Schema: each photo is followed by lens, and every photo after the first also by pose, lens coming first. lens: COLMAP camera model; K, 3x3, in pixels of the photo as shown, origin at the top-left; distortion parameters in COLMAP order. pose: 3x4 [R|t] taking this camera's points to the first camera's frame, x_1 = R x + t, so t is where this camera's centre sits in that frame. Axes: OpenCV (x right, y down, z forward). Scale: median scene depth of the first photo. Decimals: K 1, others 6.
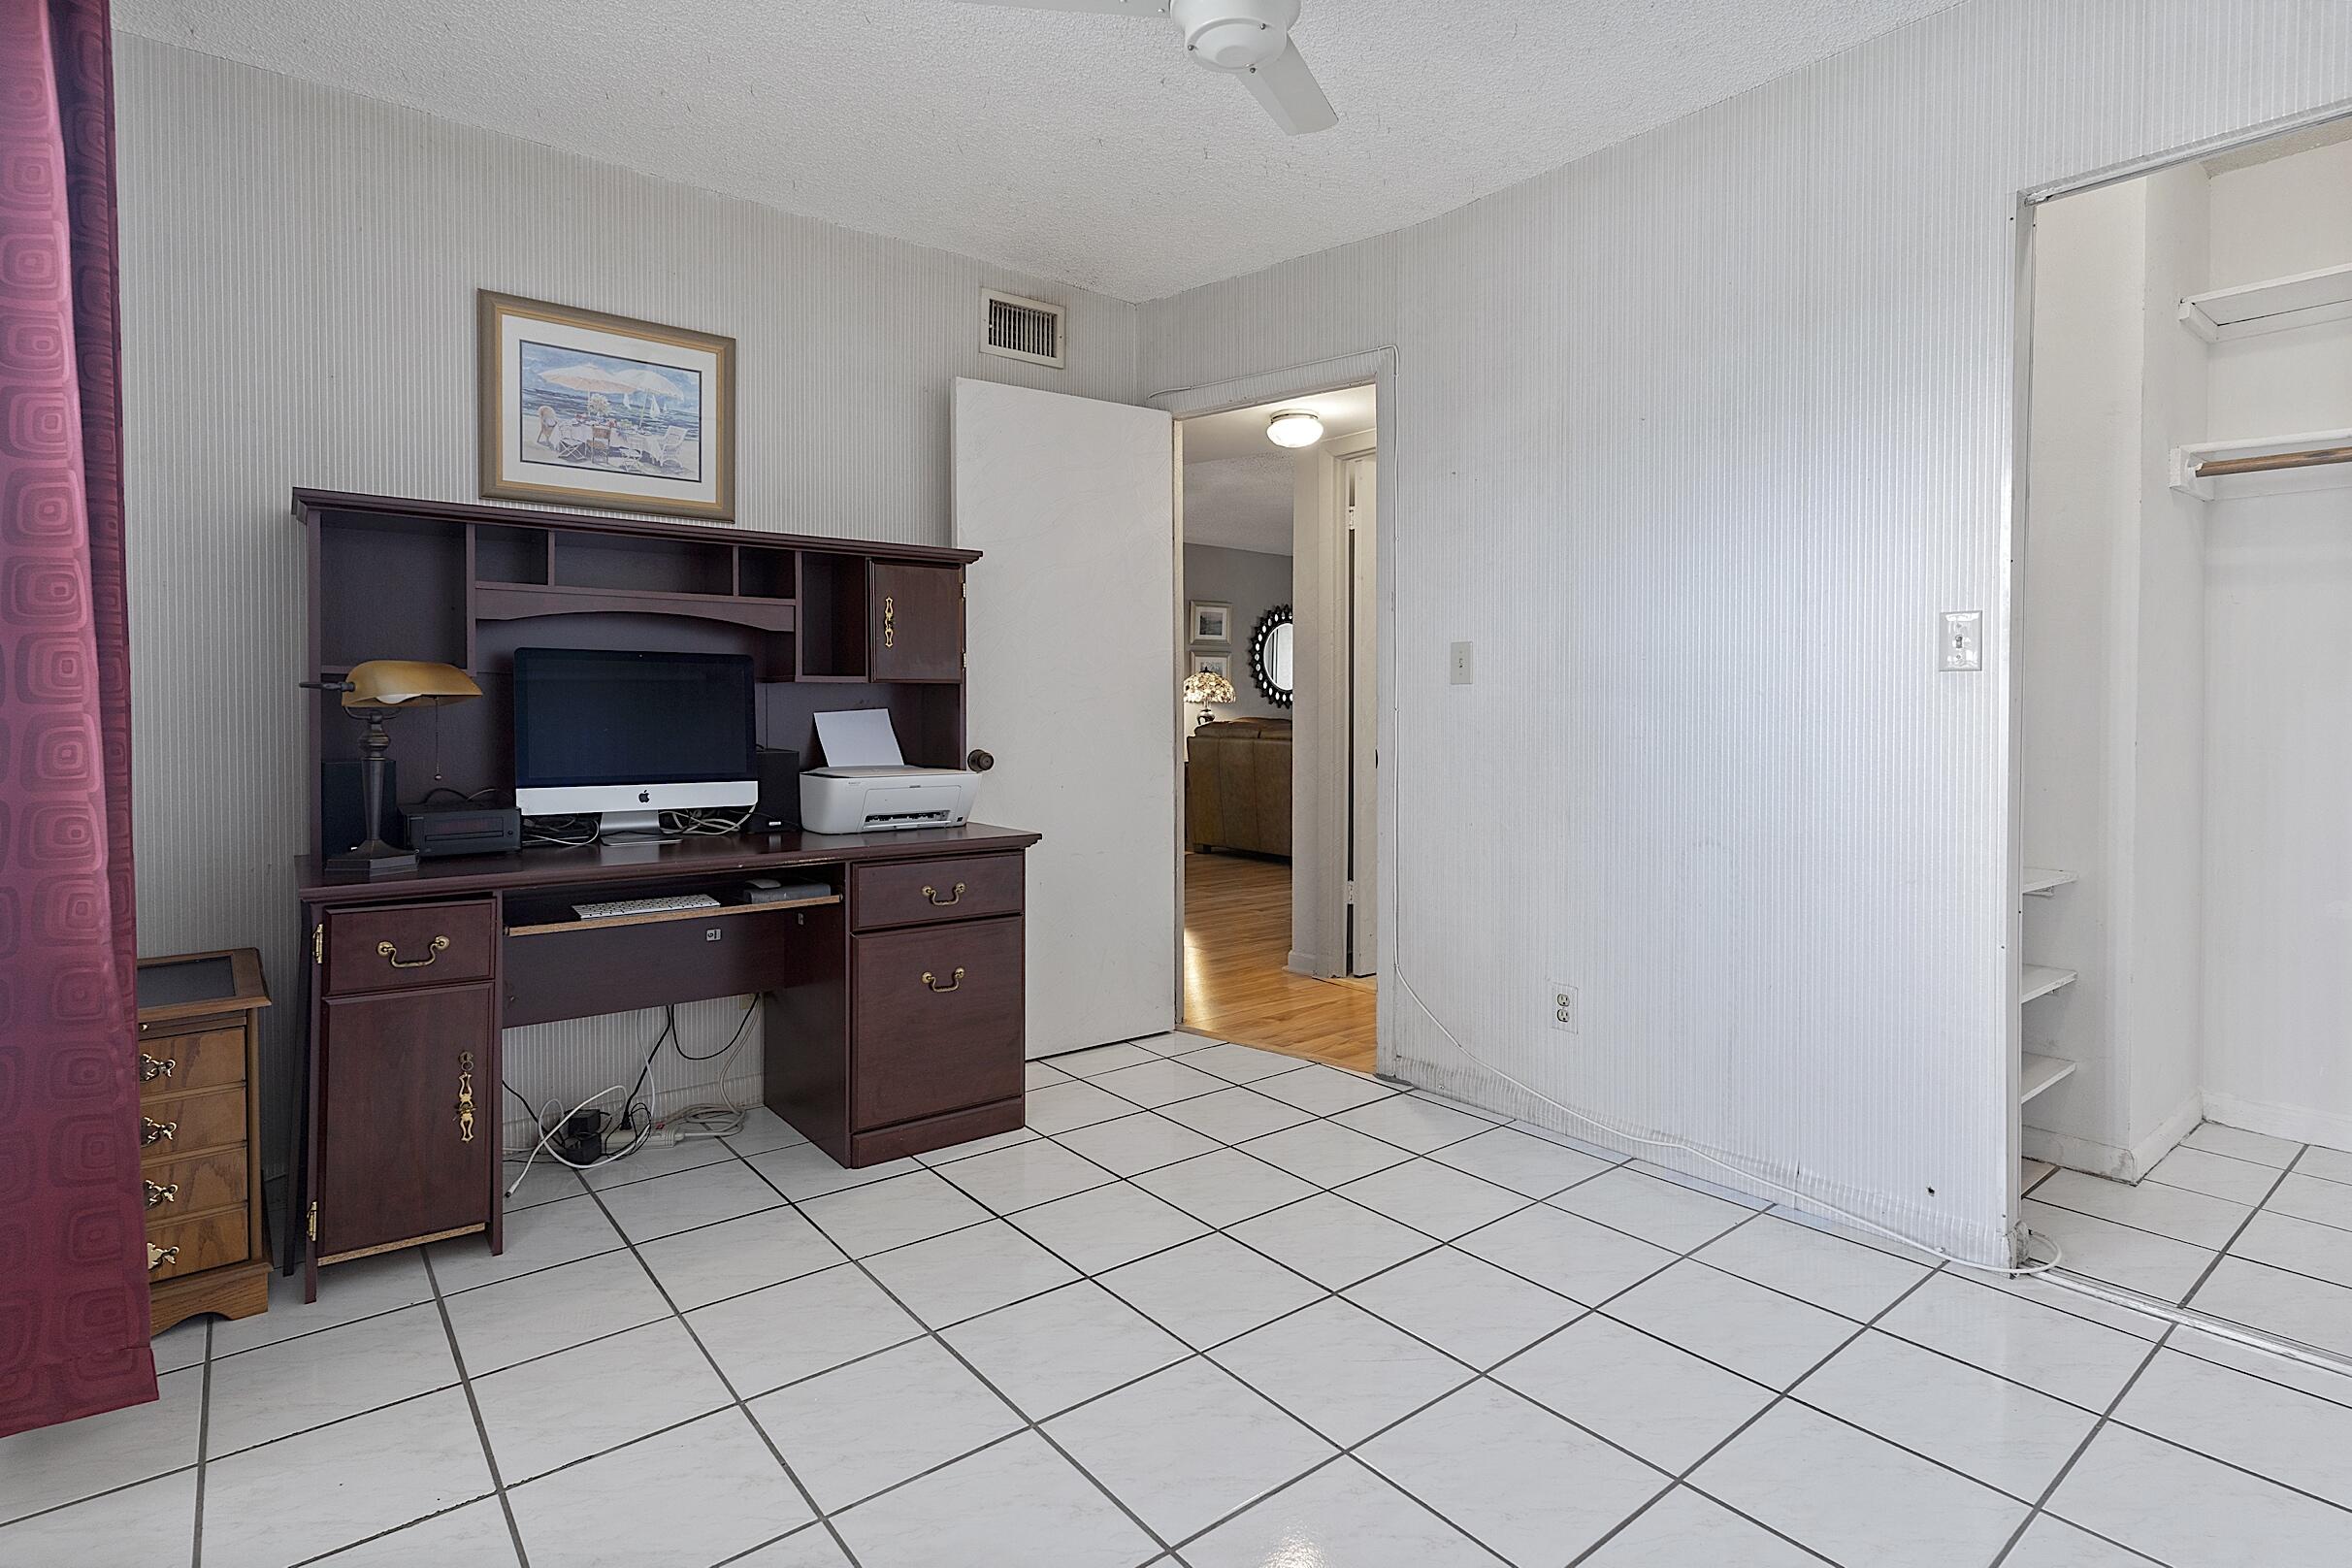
lens RADIAL K [[1161.0, 0, 1186.5], [0, 1161.0, 720.7], [0, 0, 1]] dist [0.001134, 0.000237]
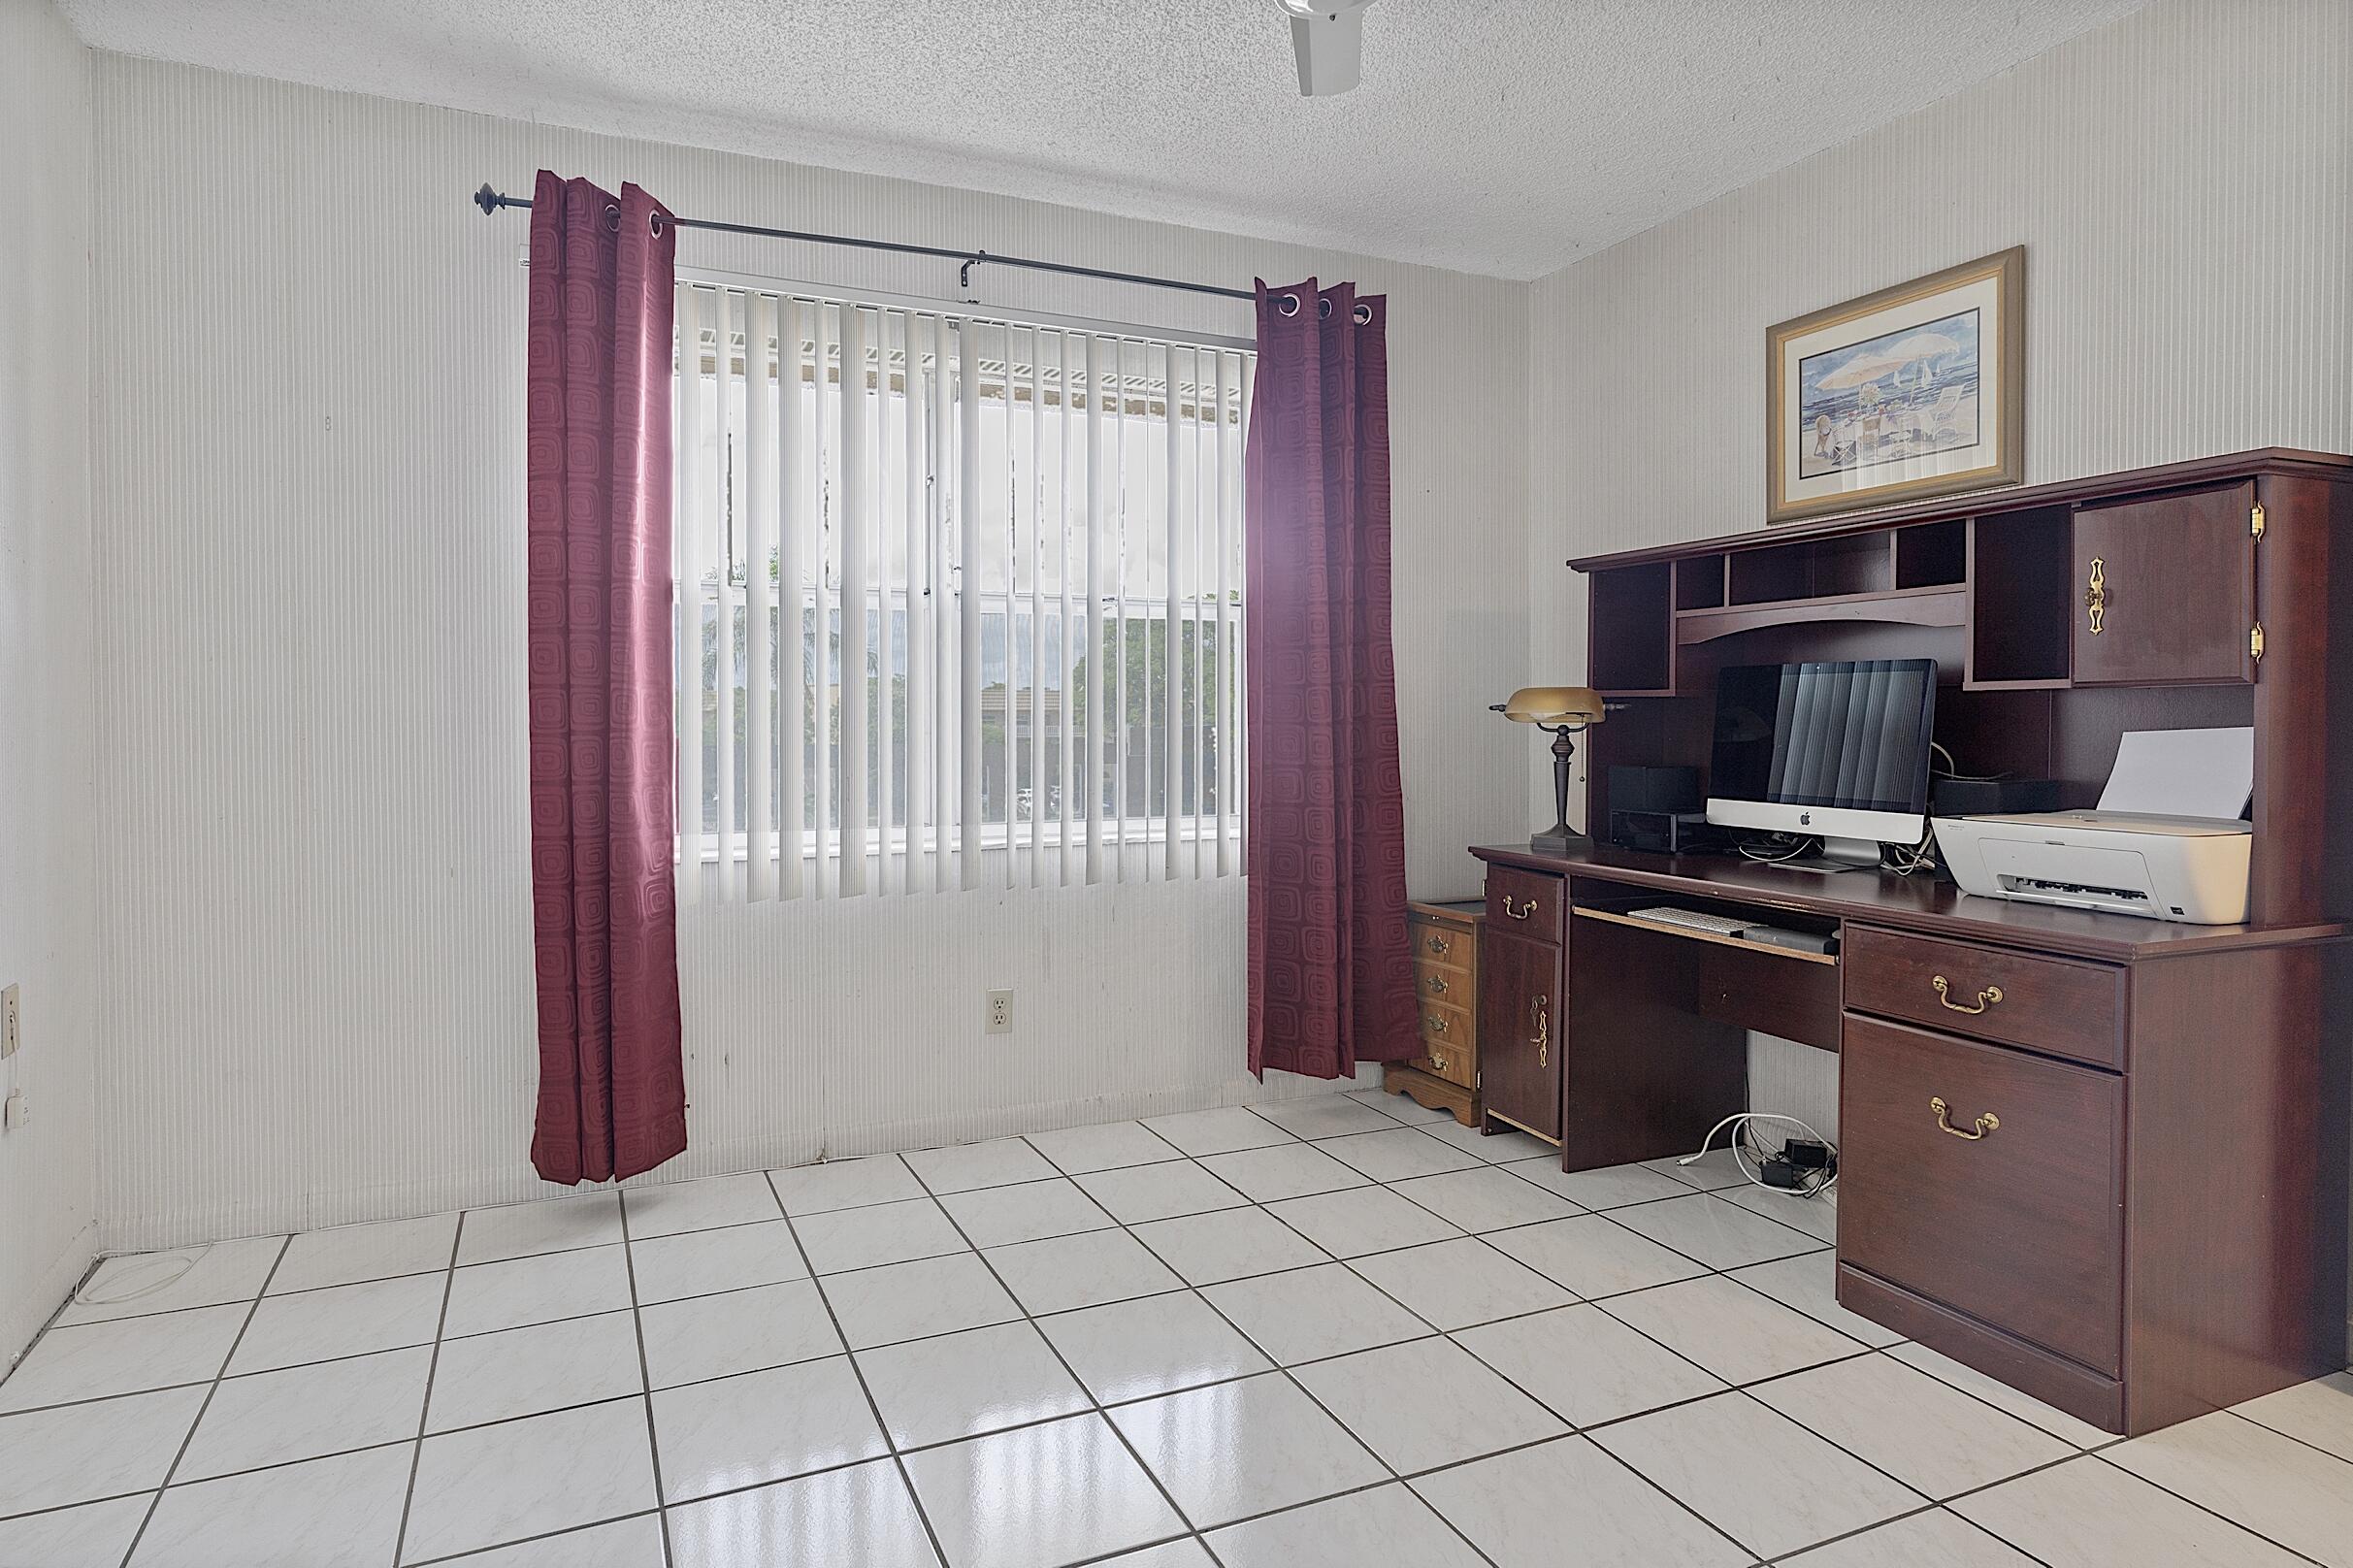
lens RADIAL K [[1271.9, 0, 1059.6], [0, 1271.9, 737.5], [0, 0, 1]] dist [0.002780, 0.000480]
pose [[-0.296661, 0.012767, -0.954897, 0.668583], [-0.012197, 0.999778, 0.017156, -0.010021], [0.954905, 0.016737, -0.296440, 0.708120]]
